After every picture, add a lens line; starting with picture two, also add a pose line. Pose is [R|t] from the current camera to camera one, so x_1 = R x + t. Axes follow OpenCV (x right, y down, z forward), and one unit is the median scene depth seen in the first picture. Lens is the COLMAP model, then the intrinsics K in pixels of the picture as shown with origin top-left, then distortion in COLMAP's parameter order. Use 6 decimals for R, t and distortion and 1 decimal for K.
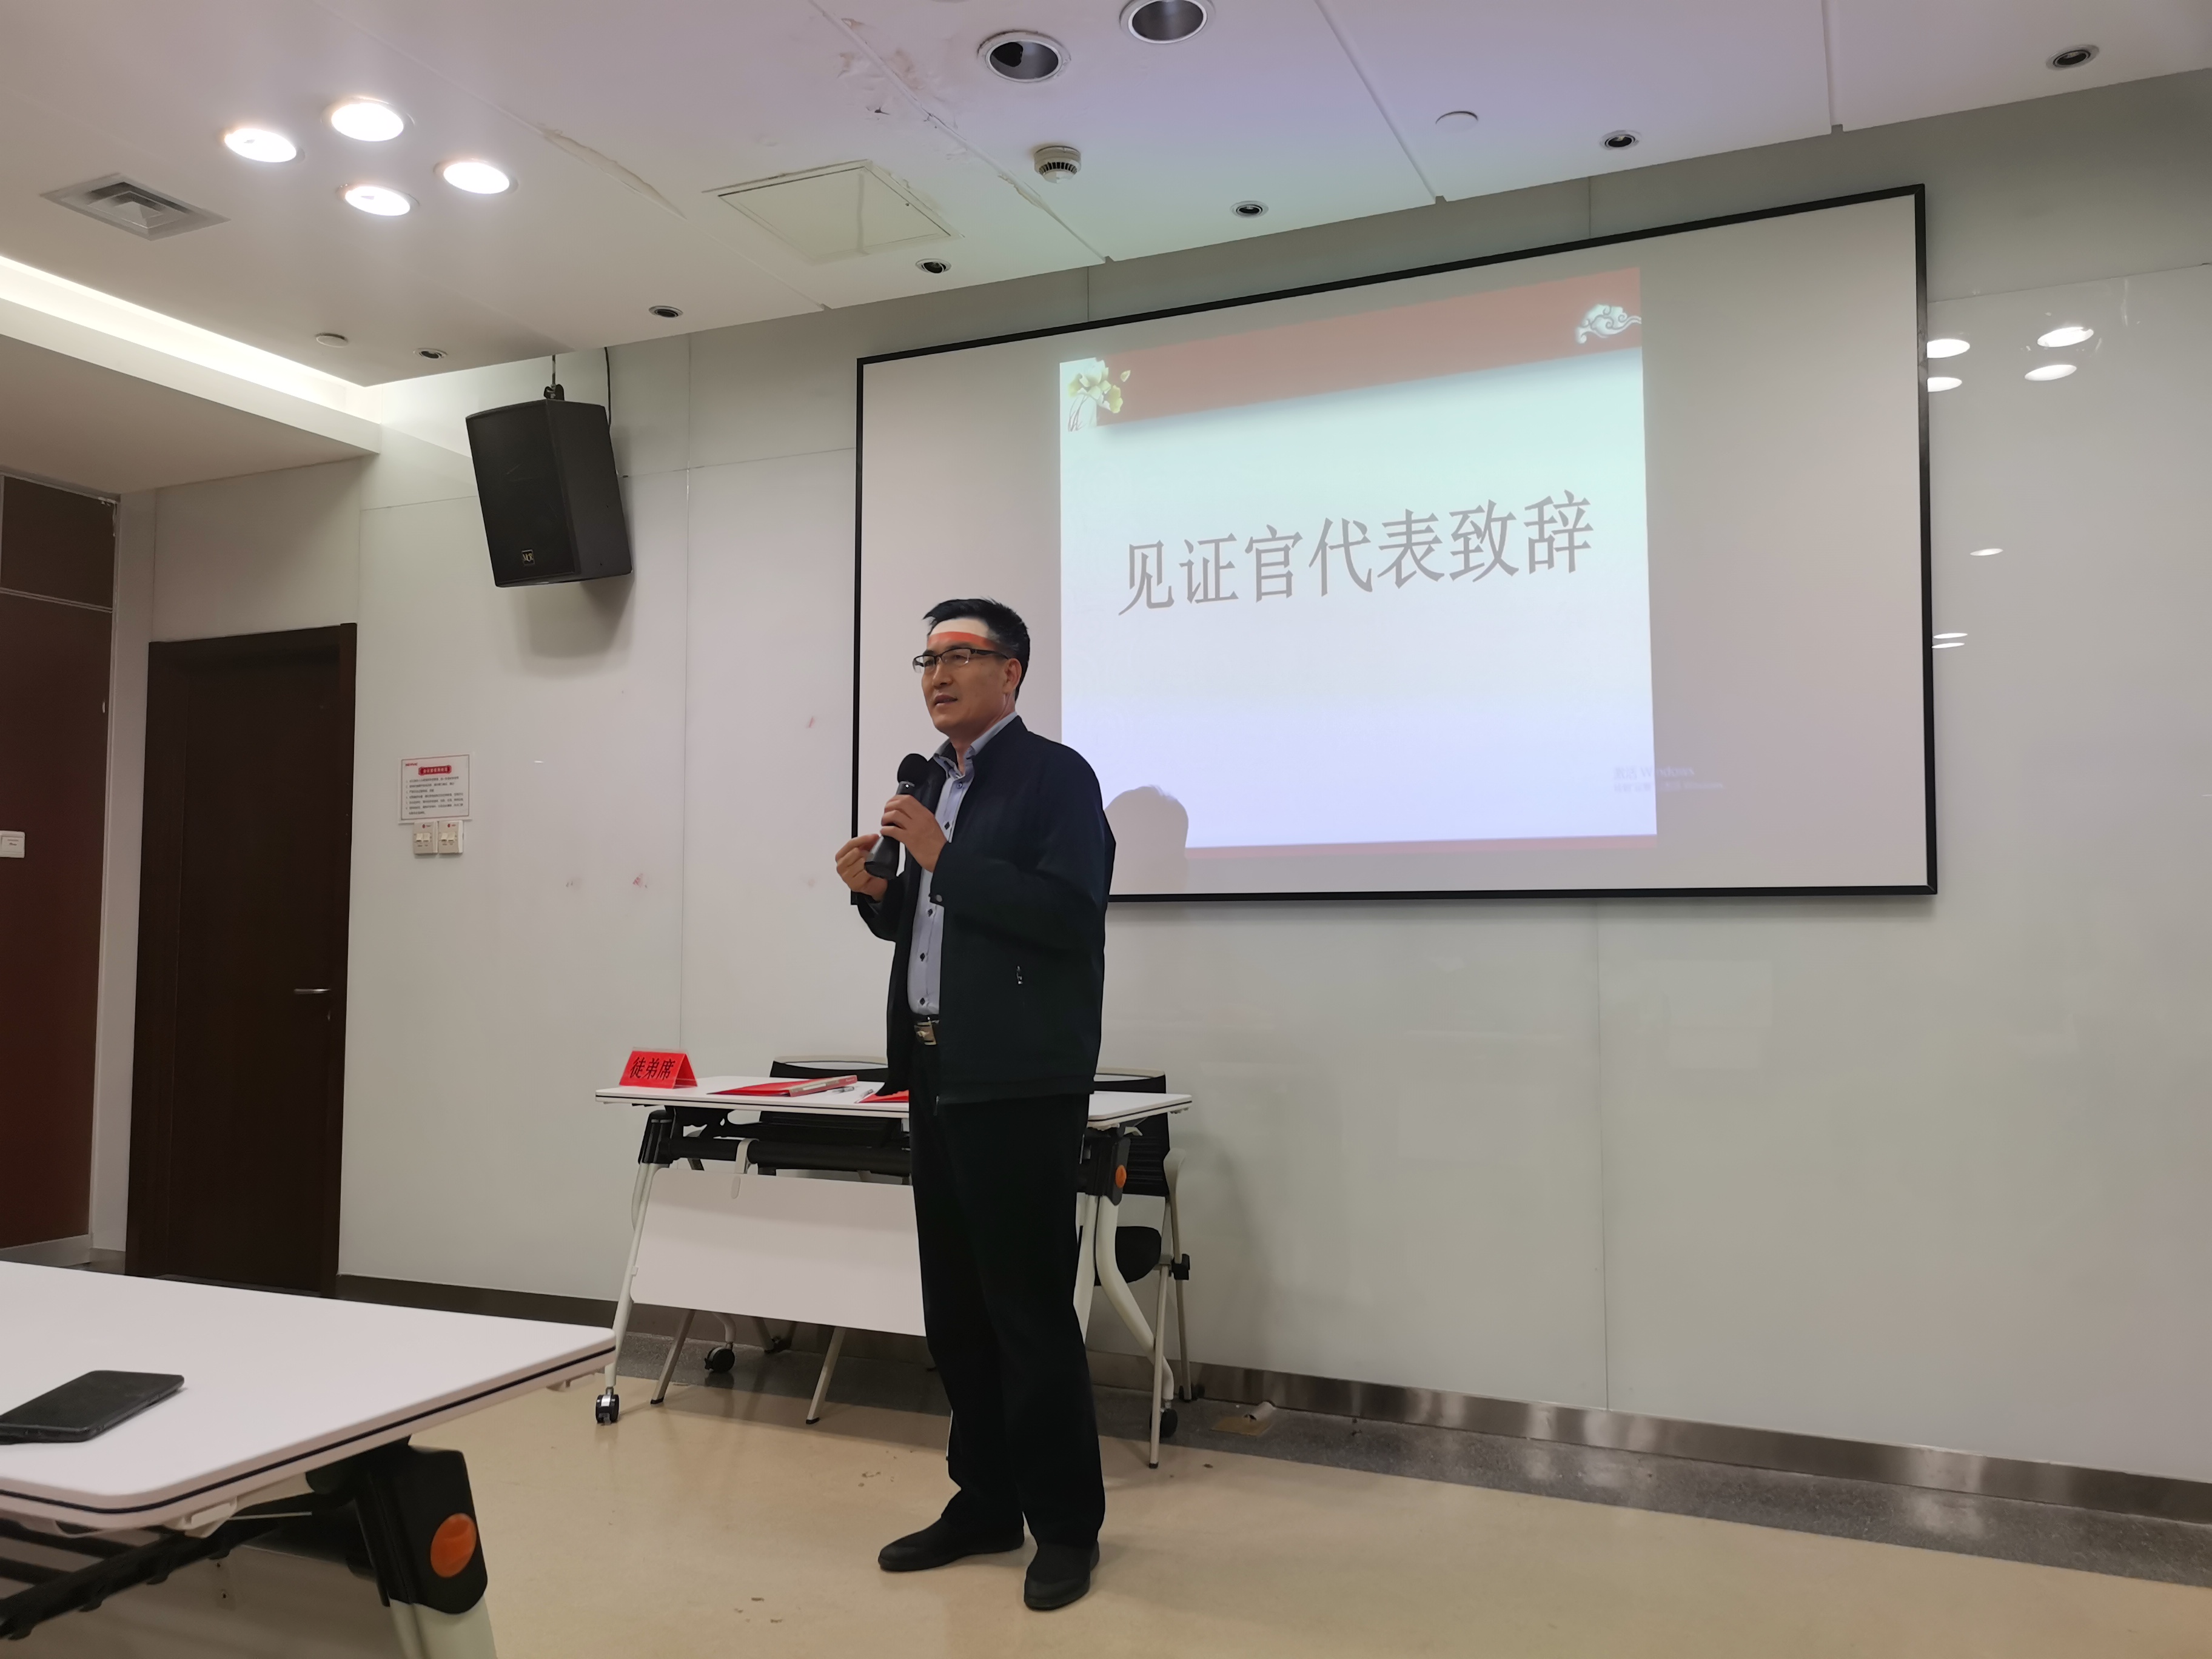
lens RADIAL K [[1710.1, 0, 1106.0], [0, 1710.1, 829.5], [0, 0, 1]] dist [0.095449, -0.100225]
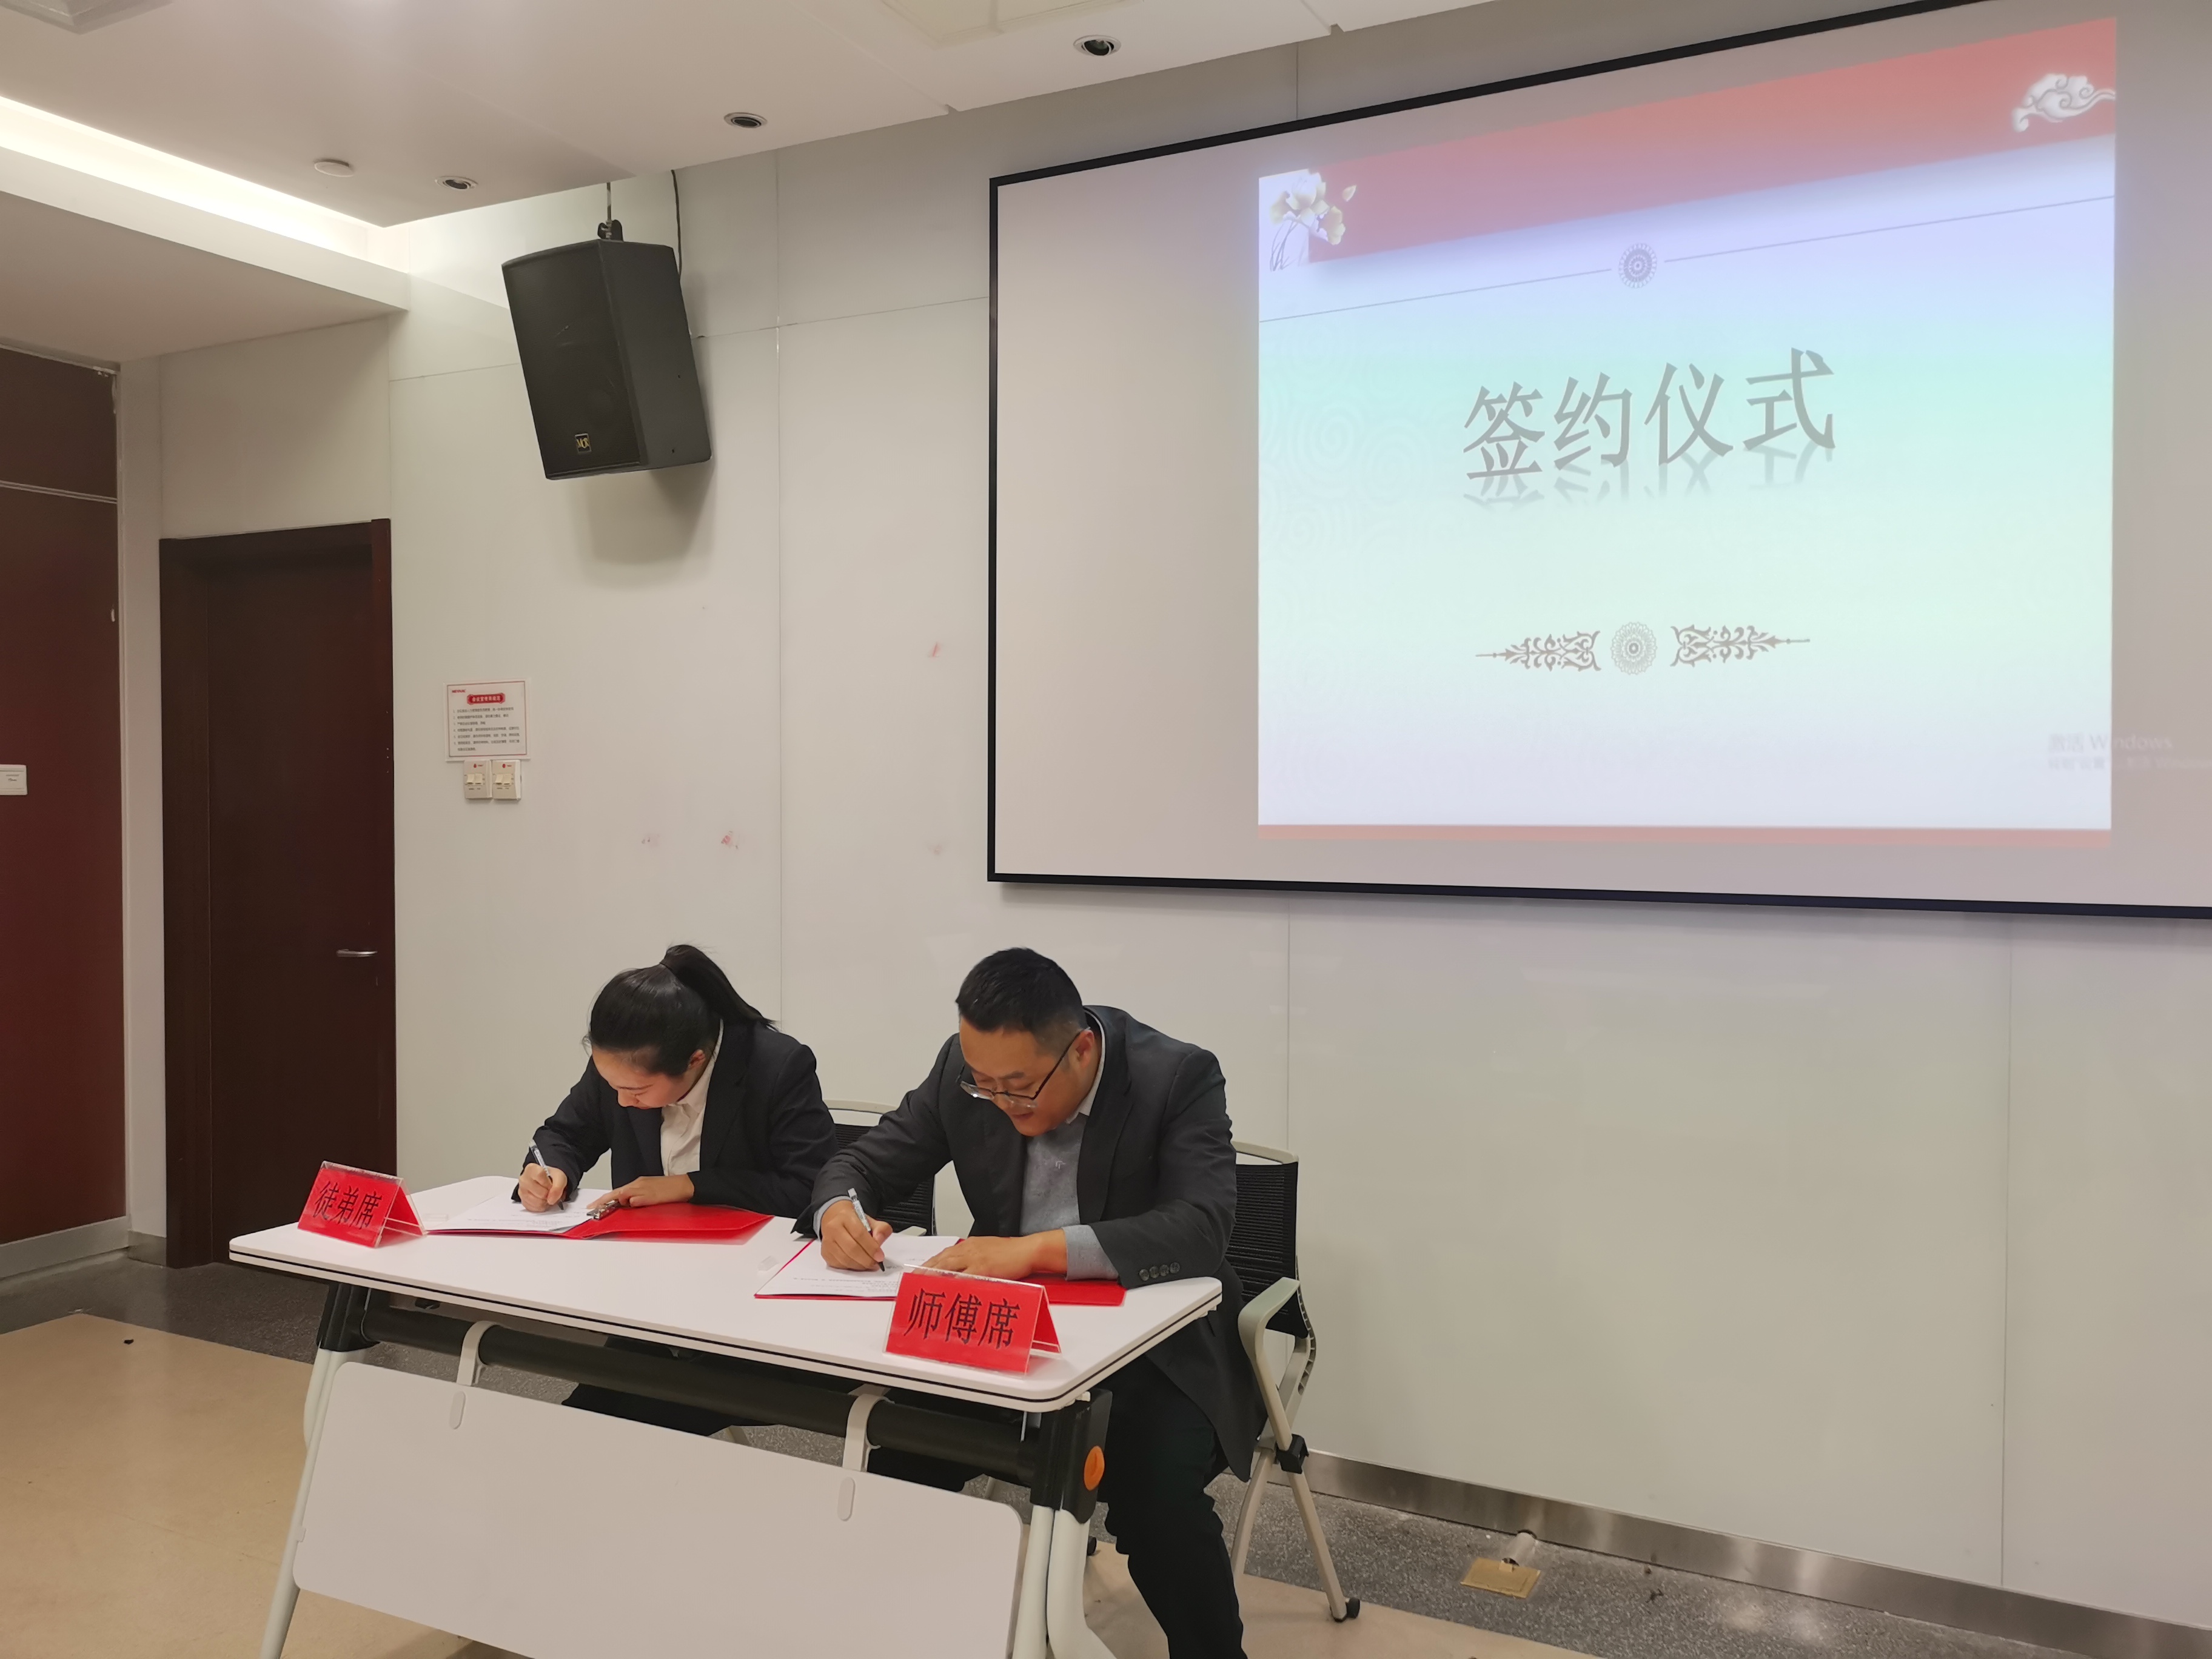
lens RADIAL K [[1711.2, 0, 1106.0], [0, 1711.2, 829.5], [0, 0, 1]] dist [0.065275, -0.046669]
pose [[0.998583, 0.003152, -0.053114, -0.047986], [0.001597, 0.996018, 0.089135, -0.048542], [0.053184, -0.089093, 0.994602, 0.196585]]
